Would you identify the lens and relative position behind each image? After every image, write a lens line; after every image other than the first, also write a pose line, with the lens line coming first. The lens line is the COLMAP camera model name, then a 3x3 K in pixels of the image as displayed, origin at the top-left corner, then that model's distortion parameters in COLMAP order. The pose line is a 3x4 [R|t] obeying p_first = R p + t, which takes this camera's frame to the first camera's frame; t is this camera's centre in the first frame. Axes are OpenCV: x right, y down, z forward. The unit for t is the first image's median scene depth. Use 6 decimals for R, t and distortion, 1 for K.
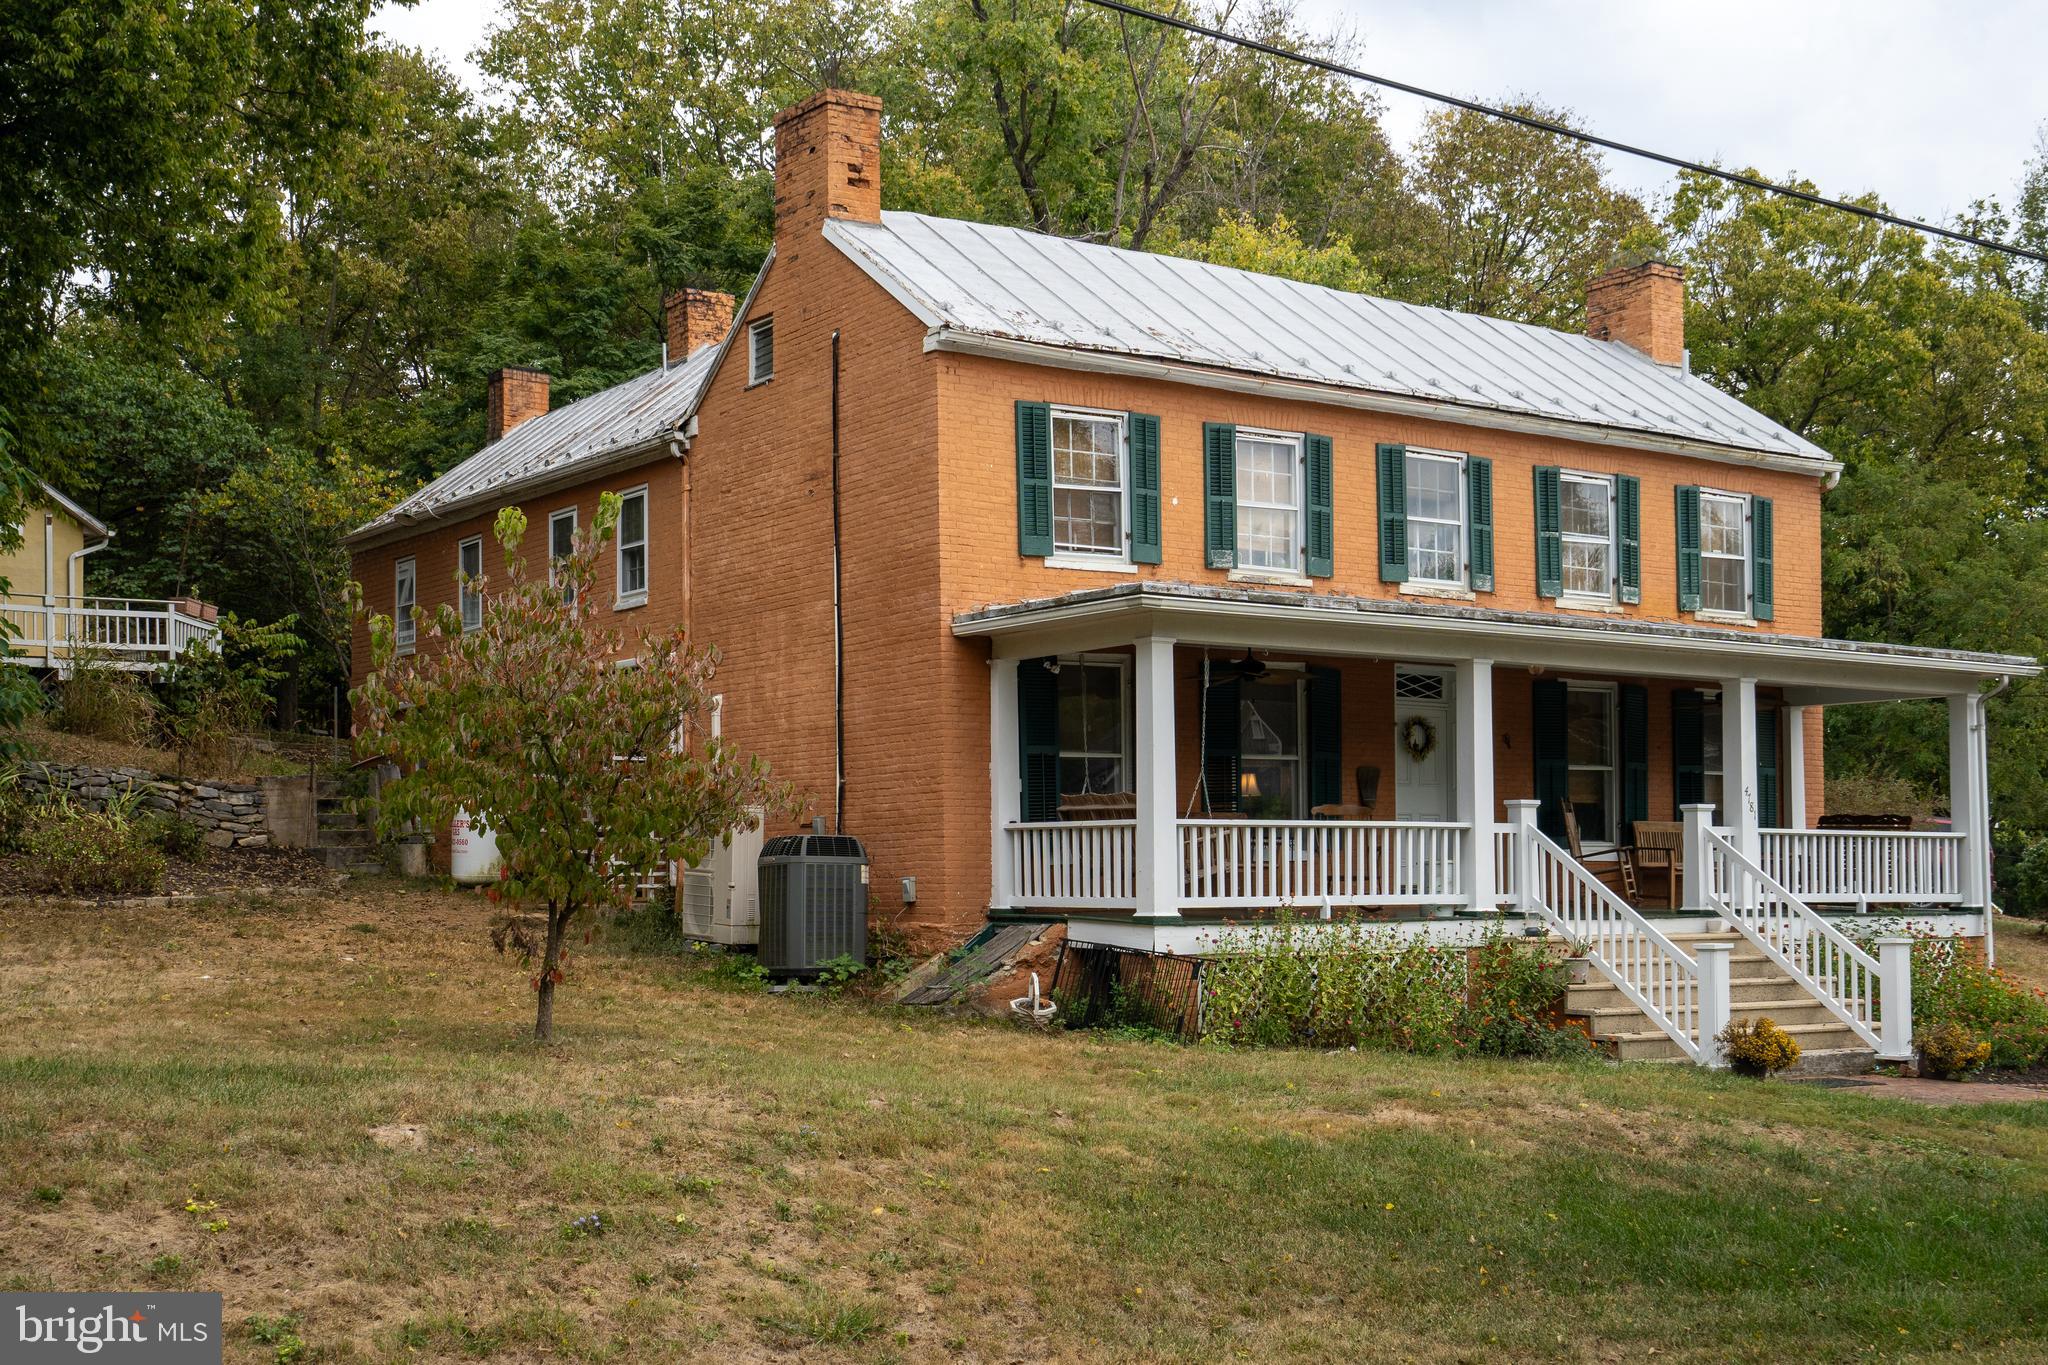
lens RADIAL K [[2451.7, 0, 1098.1], [0, 2451.7, 827.9], [0, 0, 1]] dist [0.096901, 0.000000]
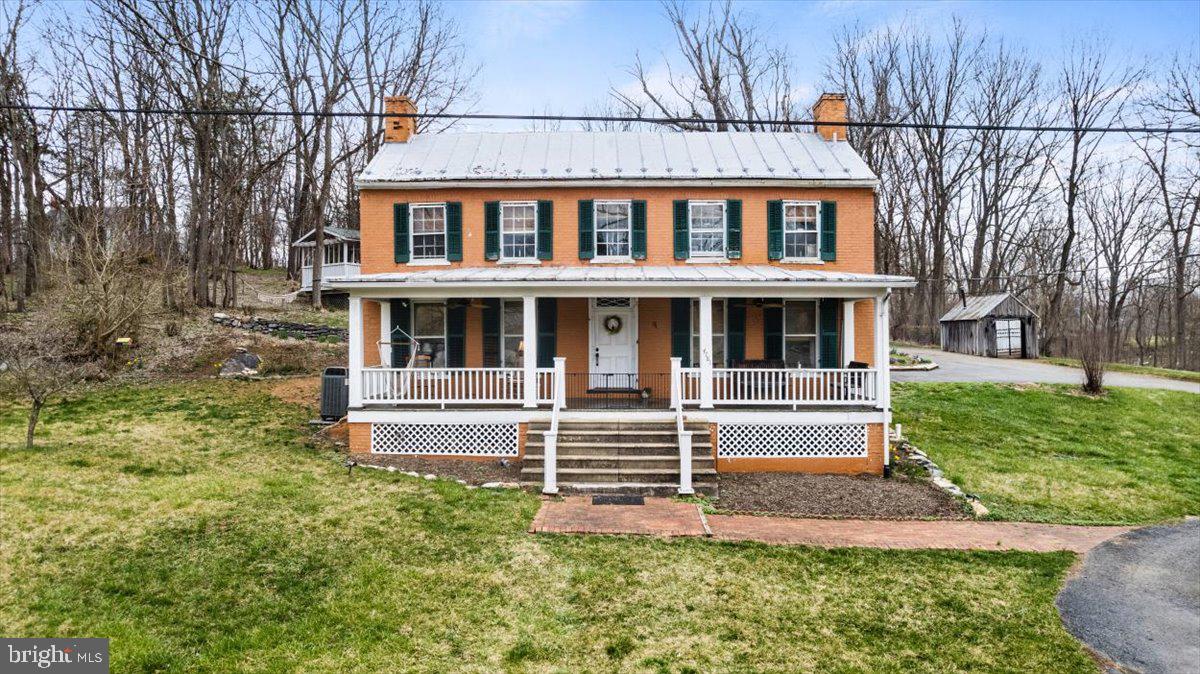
lens RADIAL K [[770.4, 0, 603.8], [0, 770.4, 339.4], [0, 0, 1]] dist [-0.004420, 0.000446]
pose [[0.803040, 0.005364, -0.595902, 0.622611], [0.012712, 0.999578, 0.026129, -0.045623], [0.595790, -0.028558, 0.802632, 0.450405]]
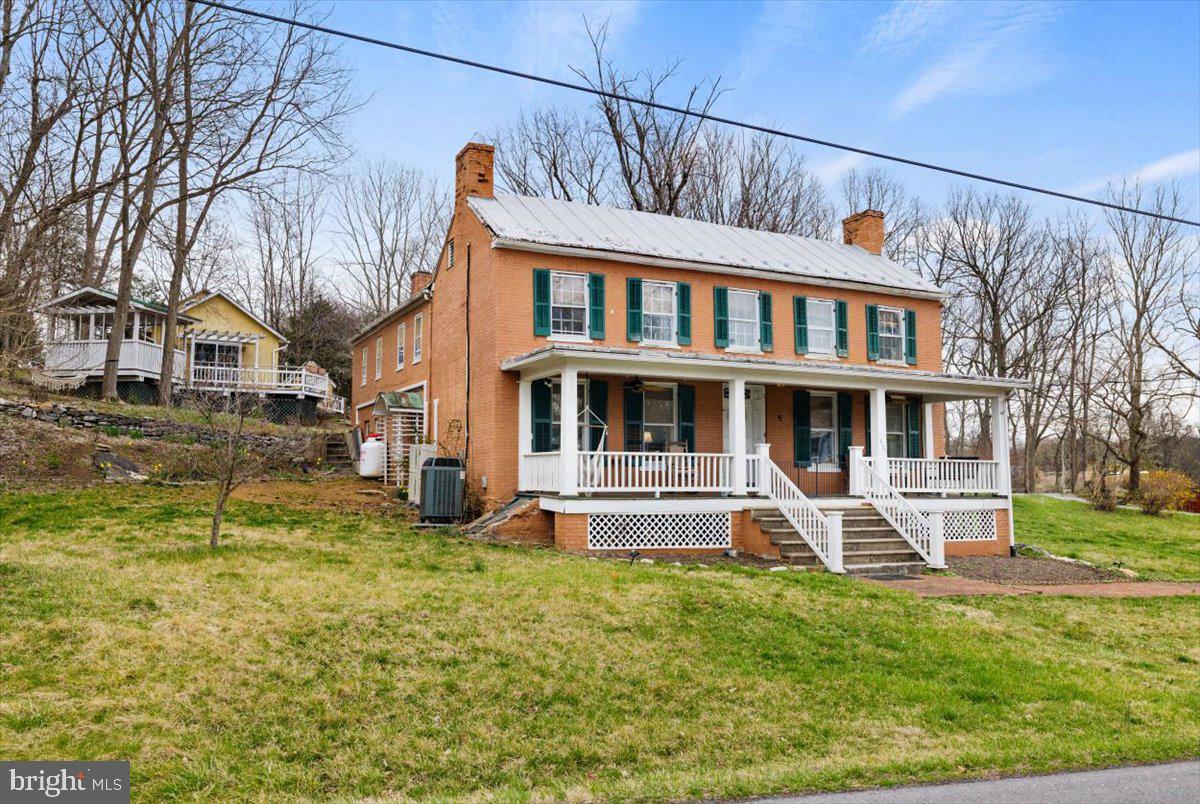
lens RADIAL K [[941.2, 0, 607.8], [0, 941.2, 405.0], [0, 0, 1]] dist [0.014751, -0.000008]
pose [[0.985435, -0.002557, -0.170033, 0.177773], [-0.006741, 0.998513, -0.054089, 0.000316], [0.169918, 0.054447, 0.983953, 0.148246]]
